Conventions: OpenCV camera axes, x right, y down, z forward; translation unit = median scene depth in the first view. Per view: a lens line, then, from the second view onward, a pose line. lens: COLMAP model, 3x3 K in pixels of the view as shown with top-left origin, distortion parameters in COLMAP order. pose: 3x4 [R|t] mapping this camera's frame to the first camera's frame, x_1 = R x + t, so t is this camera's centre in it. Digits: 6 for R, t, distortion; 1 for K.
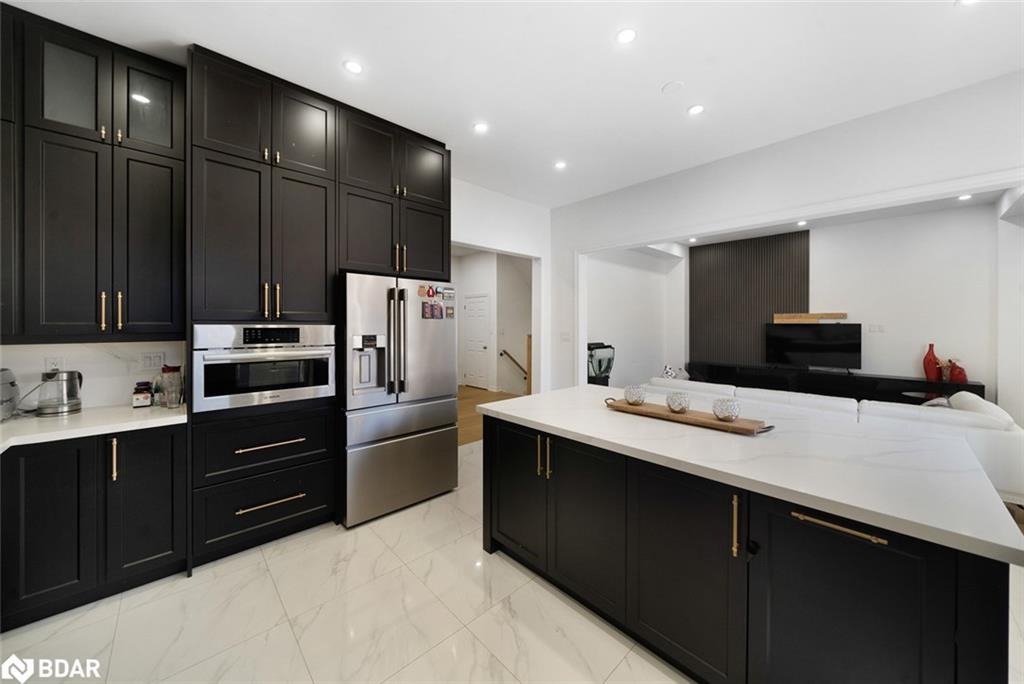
lens RADIAL K [[359.9, 0, 515.3], [0, 359.9, 323.8], [0, 0, 1]] dist [-0.000988, -0.000114]
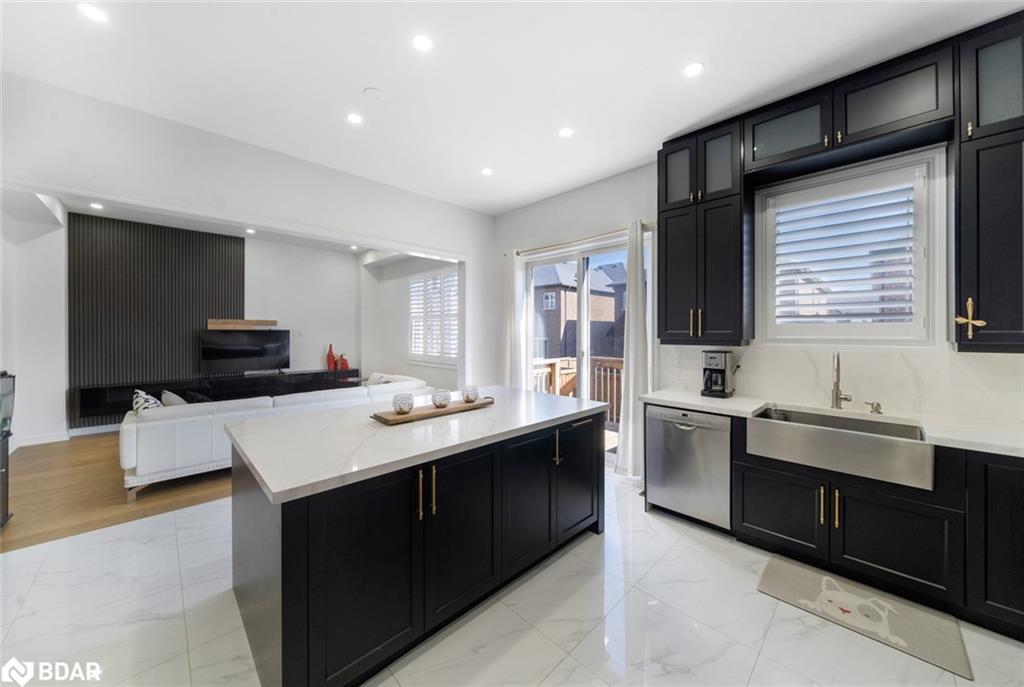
lens RADIAL K [[362.4, 0, 515.2], [0, 362.4, 333.3], [0, 0, 1]] dist [-0.002533, -0.000130]
pose [[-0.026745, -0.005154, 0.999629, -0.243366], [-0.002741, 0.999983, 0.005083, 0.002200], [-0.999639, -0.002604, -0.026759, 0.274625]]
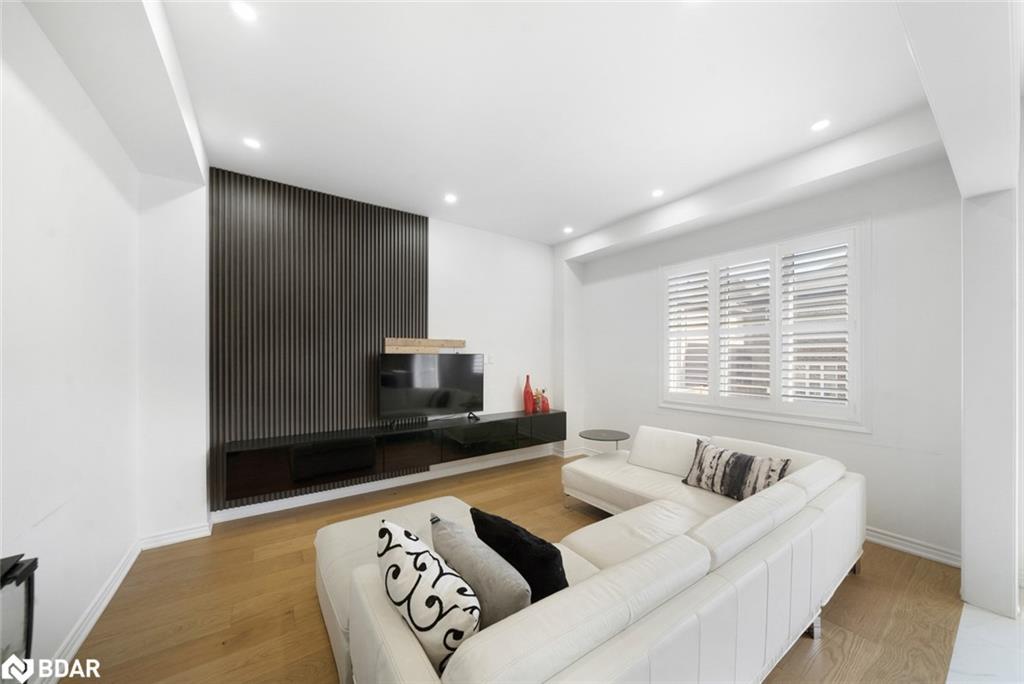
lens RADIAL K [[357.8, 0, 513.1], [0, 357.8, 357.6], [0, 0, 1]] dist [0.000402, 0.000005]
pose [[0.139187, -0.003614, 0.990260, 0.173742], [-0.001059, 0.999992, 0.003798, 0.003839], [-0.990266, -0.001578, 0.139182, 0.787735]]
